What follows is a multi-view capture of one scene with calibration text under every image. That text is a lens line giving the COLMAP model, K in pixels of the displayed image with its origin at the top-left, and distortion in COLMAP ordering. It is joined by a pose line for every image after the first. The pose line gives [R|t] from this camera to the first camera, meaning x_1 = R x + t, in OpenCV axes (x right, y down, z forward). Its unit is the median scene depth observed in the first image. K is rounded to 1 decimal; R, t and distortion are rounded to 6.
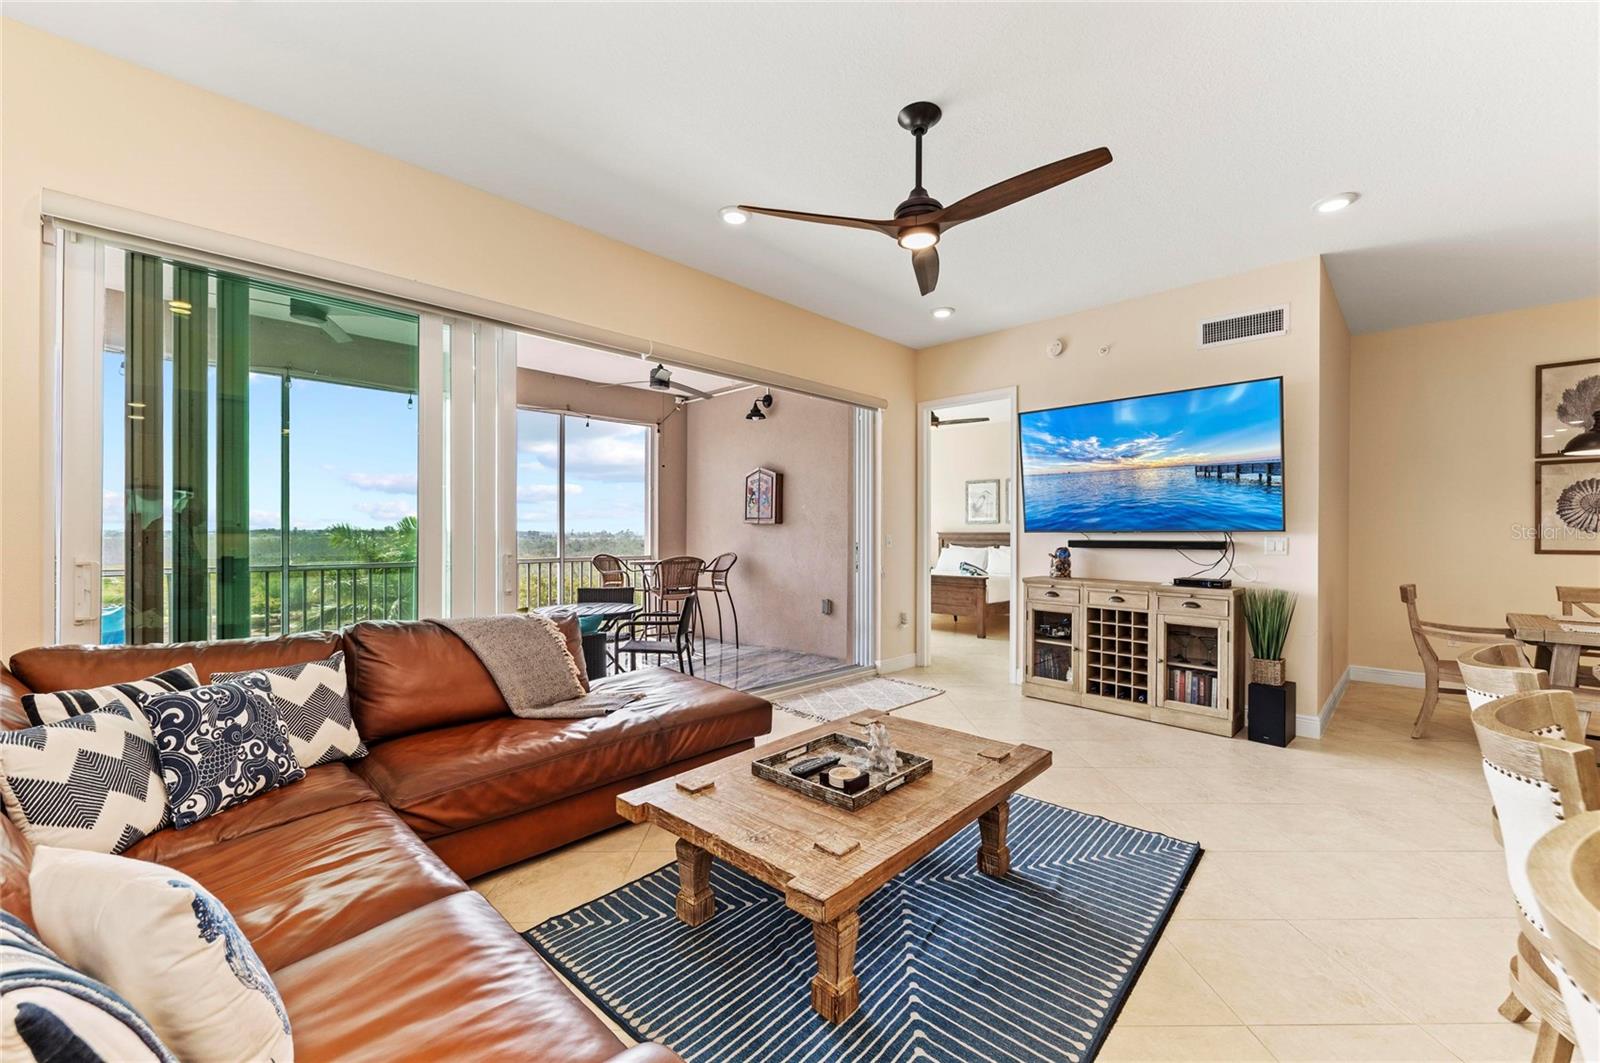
lens RADIAL K [[630.9, 0, 801.0], [0, 630.9, 537.7], [0, 0, 1]] dist [0.011665, -0.005377]
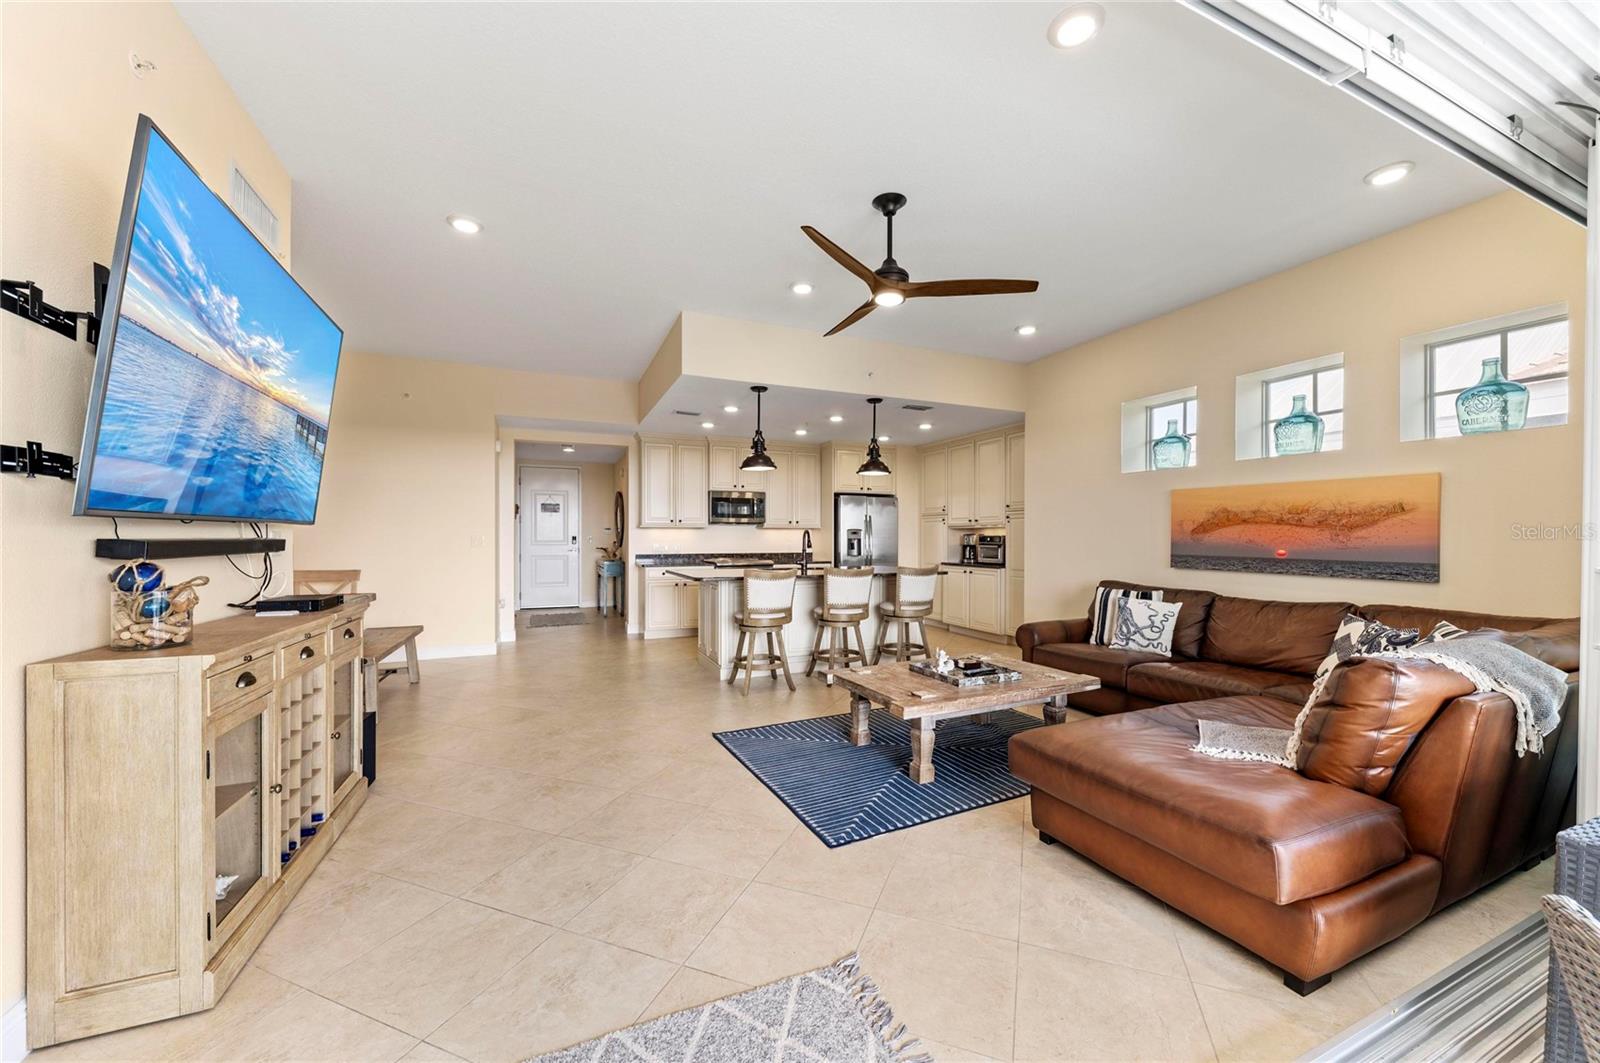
lens RADIAL K [[592.1, 0, 811.3], [0, 592.1, 535.2], [0, 0, 1]] dist [0.003718, -0.001477]
pose [[-0.926729, -0.002850, 0.375719, -0.069072], [-0.000494, 0.999980, 0.006367, -0.001386], [-0.375730, 0.005715, -0.926712, 1.299301]]
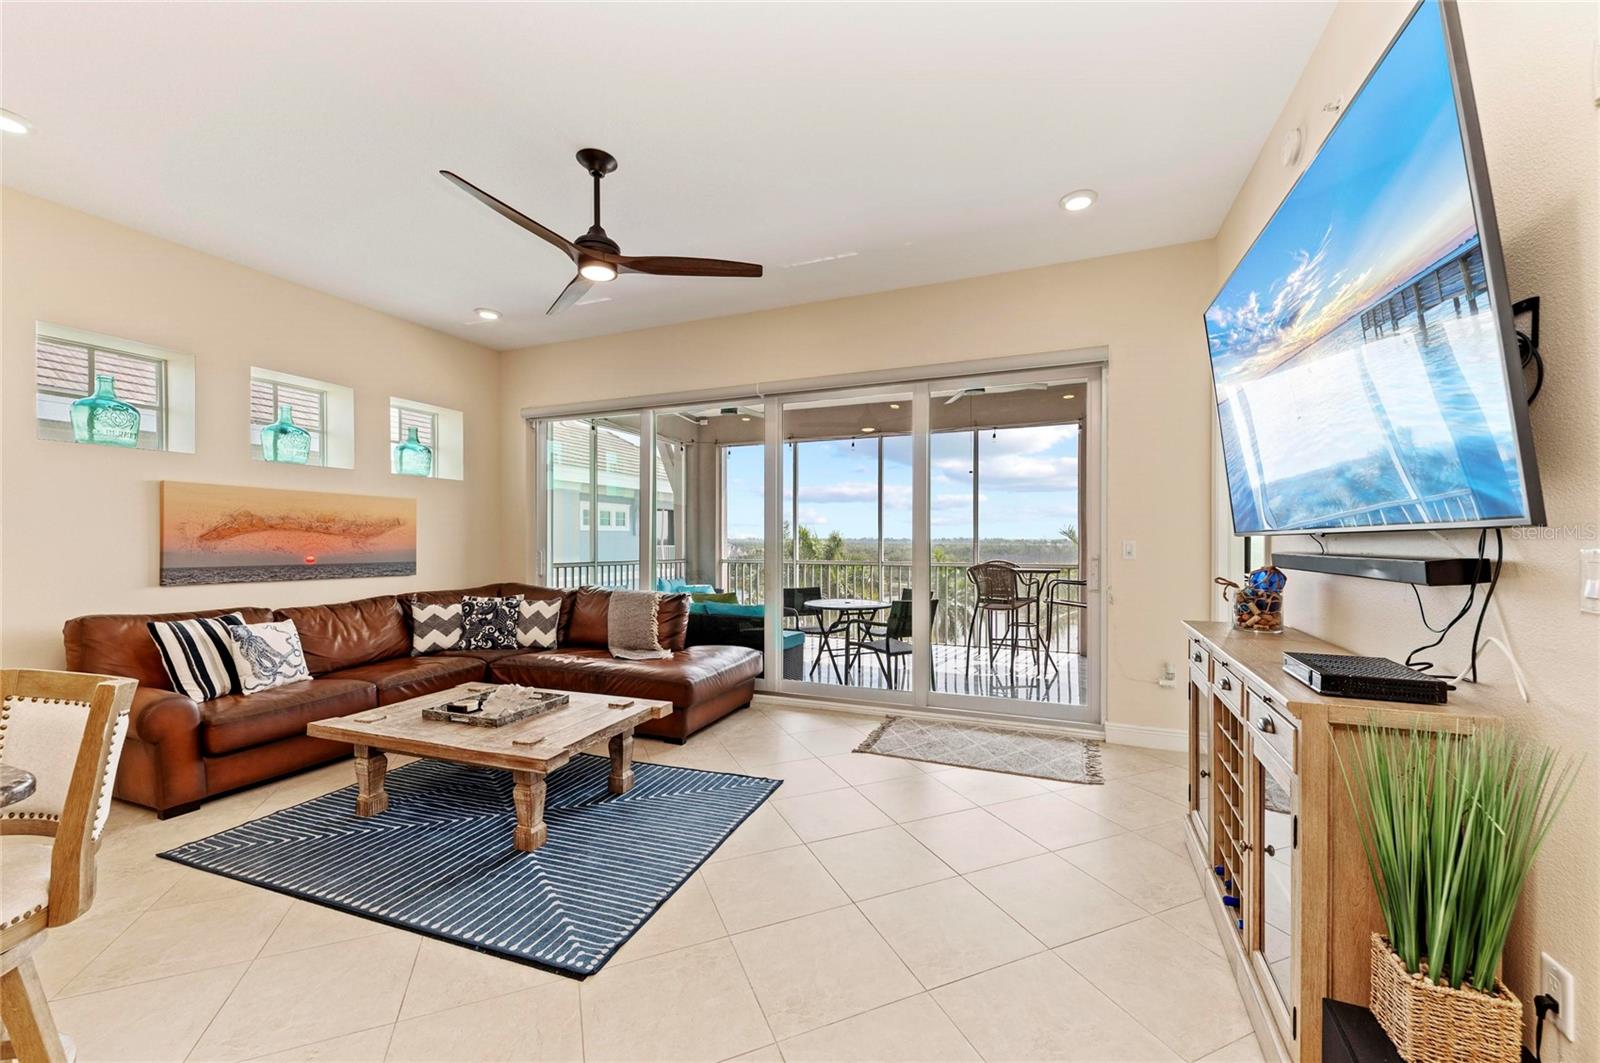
lens RADIAL K [[630.9, 0, 803.0], [0, 630.9, 540.4], [0, 0, 1]] dist [0.011665, -0.005377]
pose [[0.375986, -0.001321, -0.926624, 0.810115], [-0.006092, 0.999974, -0.003898, 0.000608], [0.926605, 0.007111, 0.375968, 0.547074]]
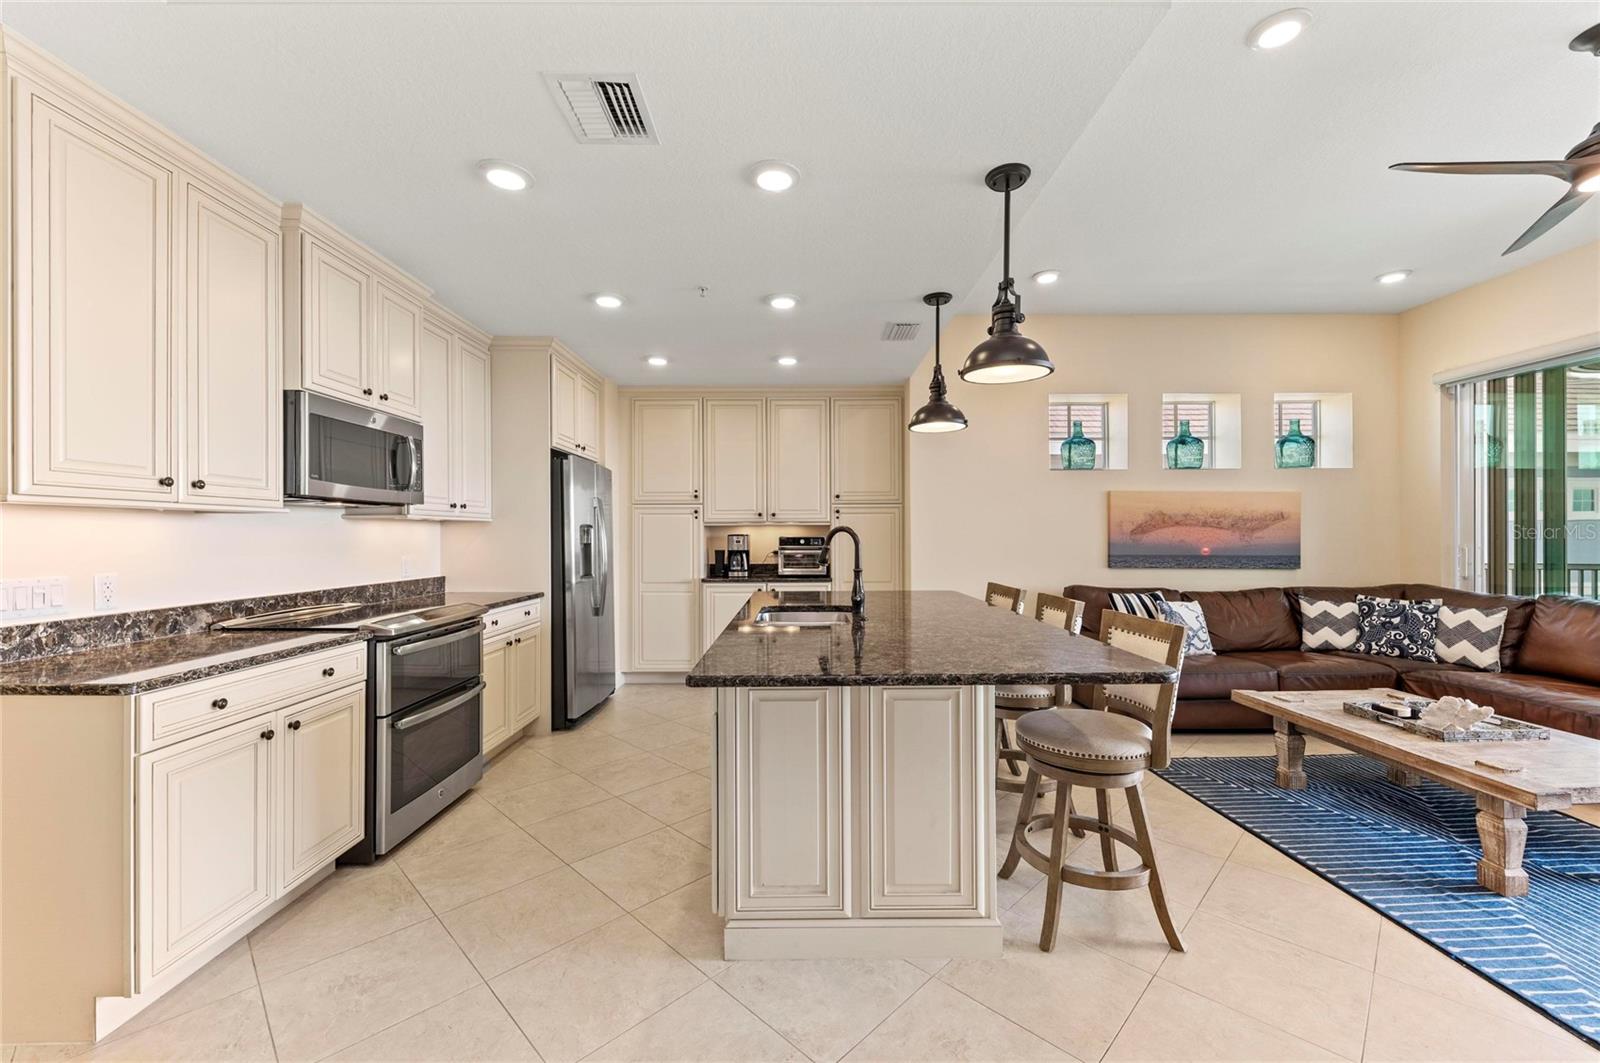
lens RADIAL K [[630.9, 0, 812.5], [0, 630.9, 533.3], [0, 0, 1]] dist [0.011665, -0.005377]
pose [[-0.700345, -0.001895, -0.713802, 0.909141], [-0.004692, 0.999987, 0.001948, 0.000695], [0.713790, 0.004714, -0.700344, 0.499604]]
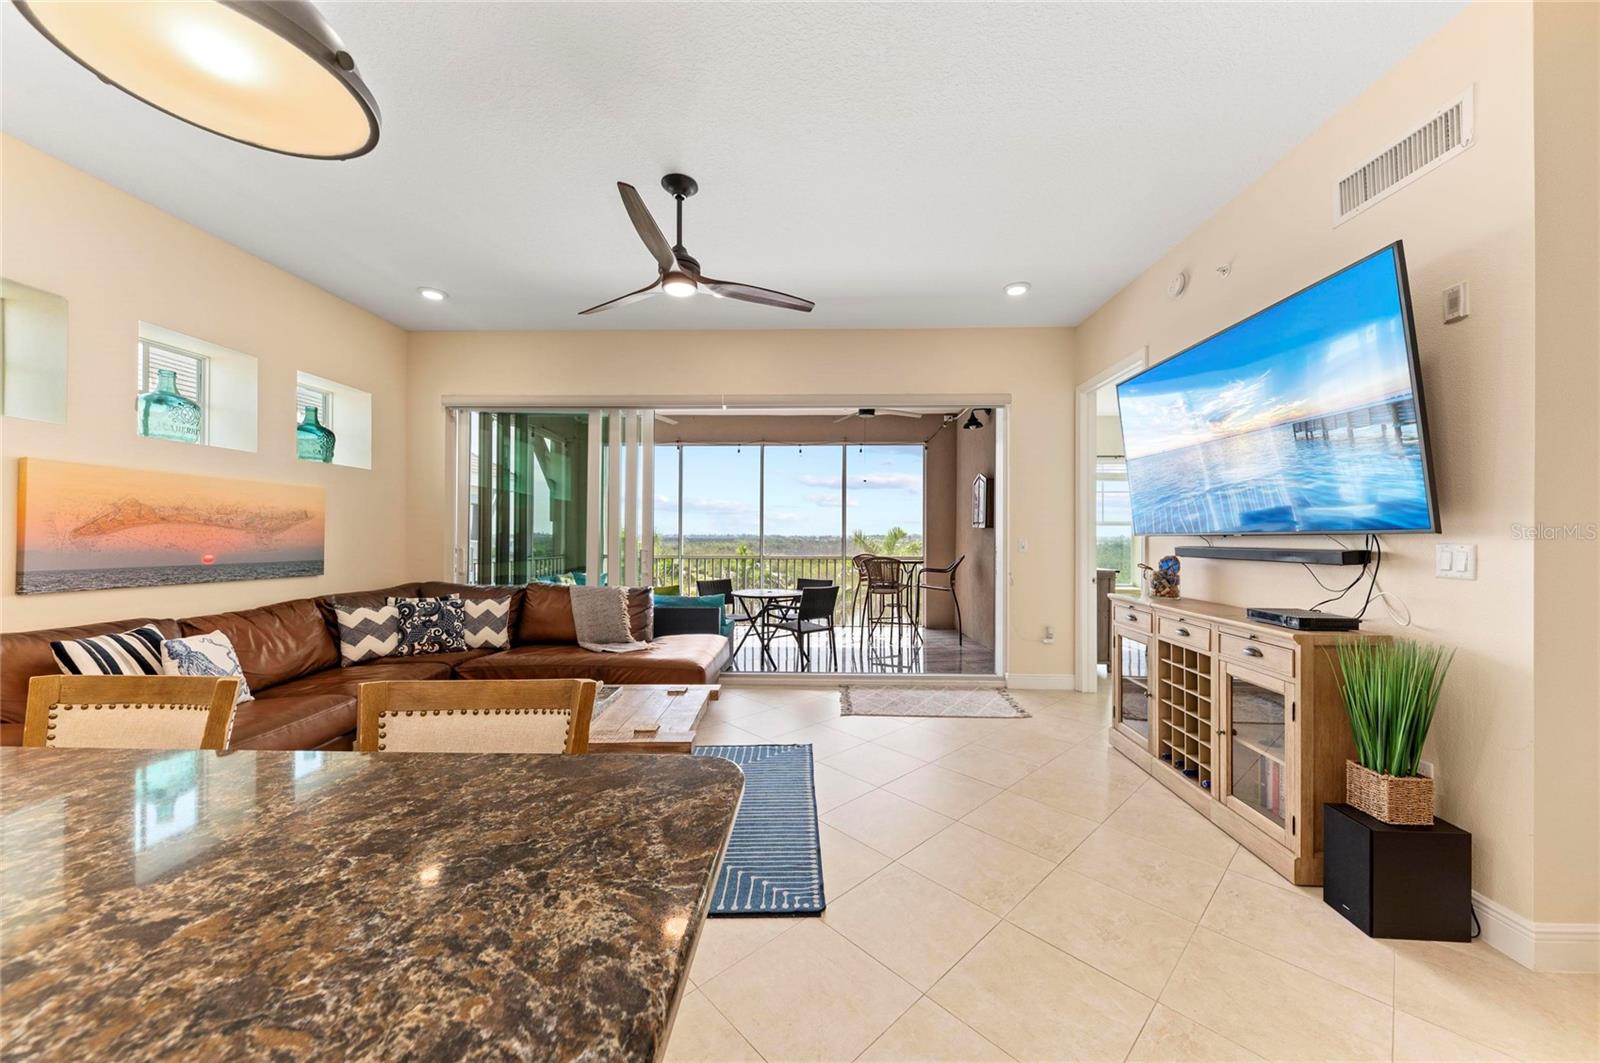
lens RADIAL K [[559.1, 0, 811.1], [0, 559.1, 534.7], [0, 0, 1]] dist [0.007683, -0.002989]
pose [[0.682193, -0.002873, -0.731166, 0.674186], [-0.008092, 0.999901, -0.011478, 0.001973], [0.731127, 0.013747, 0.682103, 0.282799]]
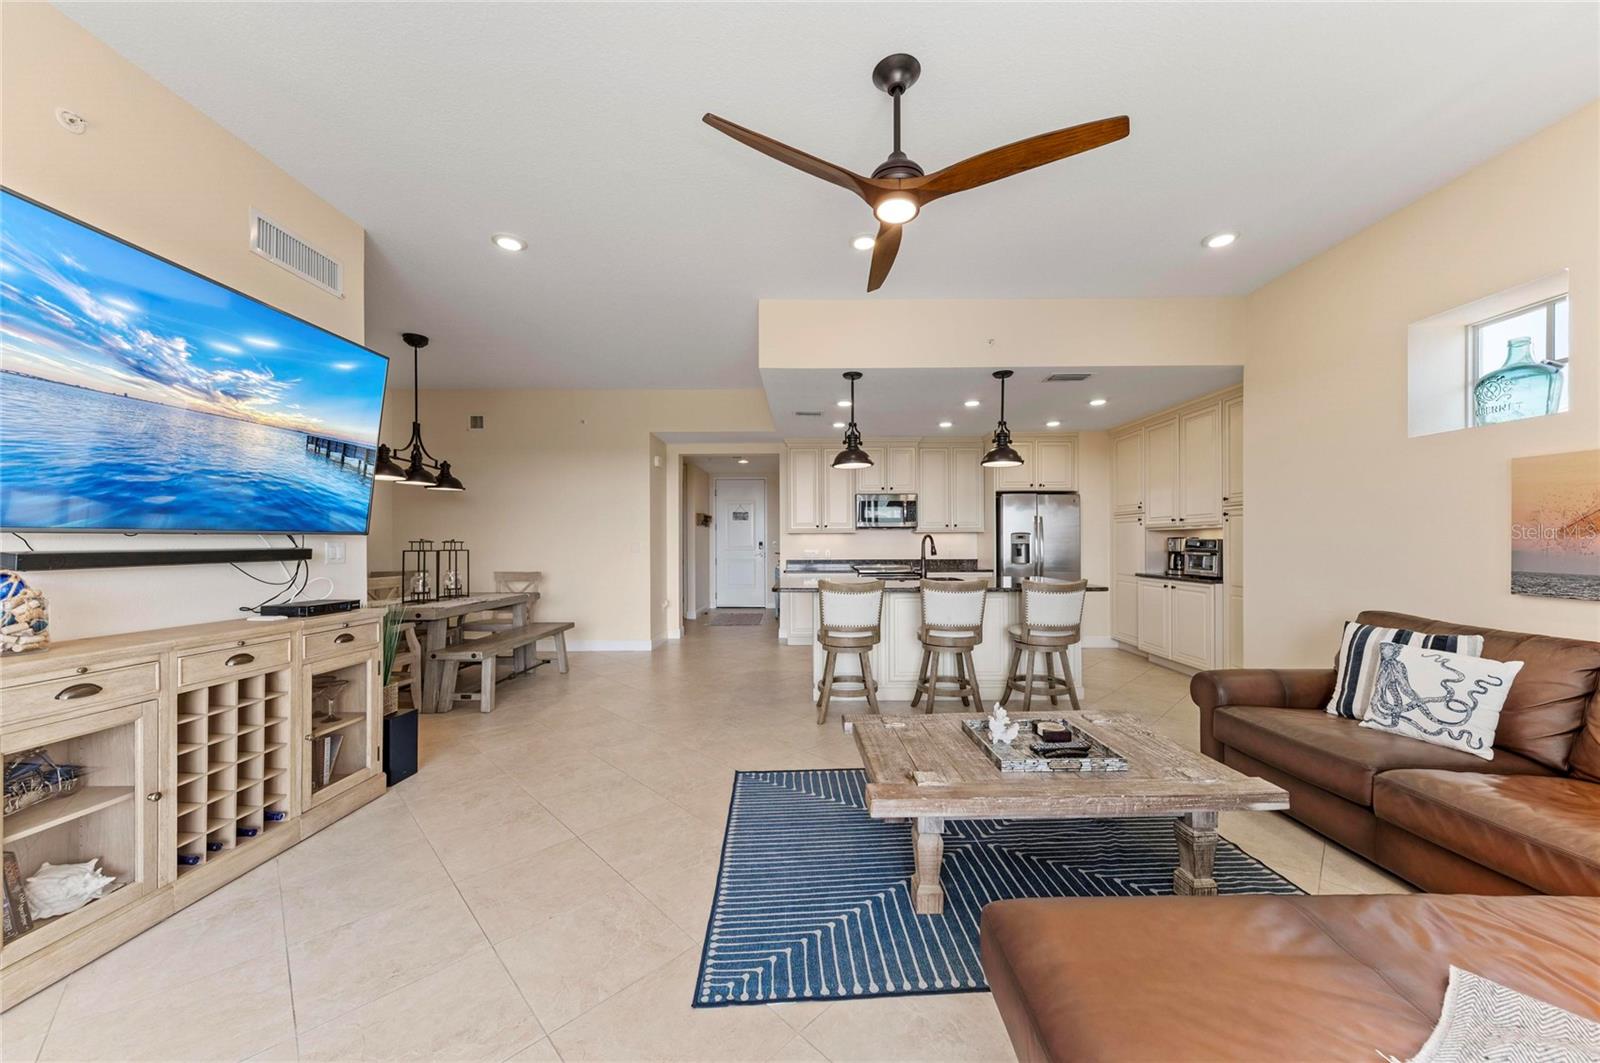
lens RADIAL K [[559.1, 0, 810.4], [0, 559.1, 538.1], [0, 0, 1]] dist [0.007683, -0.002989]
pose [[-0.695577, 0.004316, 0.718439, -0.180464], [0.008157, 0.999965, 0.001891, -0.001449], [-0.718405, 0.007176, -0.695588, 0.988629]]
